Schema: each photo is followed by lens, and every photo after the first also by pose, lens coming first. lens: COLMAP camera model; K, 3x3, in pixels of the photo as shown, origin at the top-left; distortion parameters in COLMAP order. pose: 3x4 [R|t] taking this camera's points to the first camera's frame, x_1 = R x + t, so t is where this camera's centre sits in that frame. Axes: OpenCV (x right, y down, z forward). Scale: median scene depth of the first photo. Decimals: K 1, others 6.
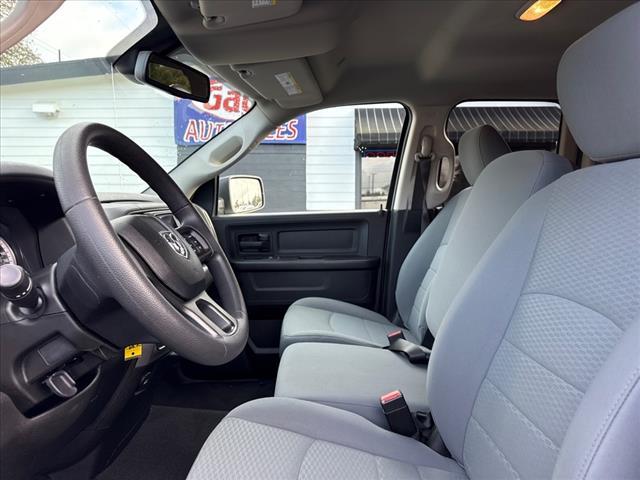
lens RADIAL K [[468.8, 0, 315.4], [0, 468.8, 238.3], [0, 0, 1]] dist [0.062751, -0.071774]
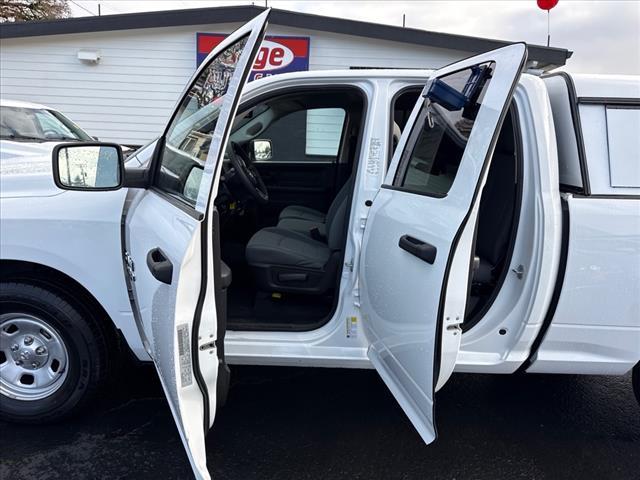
lens RADIAL K [[468.8, 0, 315.4], [0, 468.8, 238.3], [0, 0, 1]] dist [0.062751, -0.071774]
pose [[0.999043, 0.042886, -0.008617, 0.095984], [-0.041462, 0.991177, 0.125893, 0.009901], [0.013940, -0.125416, 0.992006, -0.937048]]
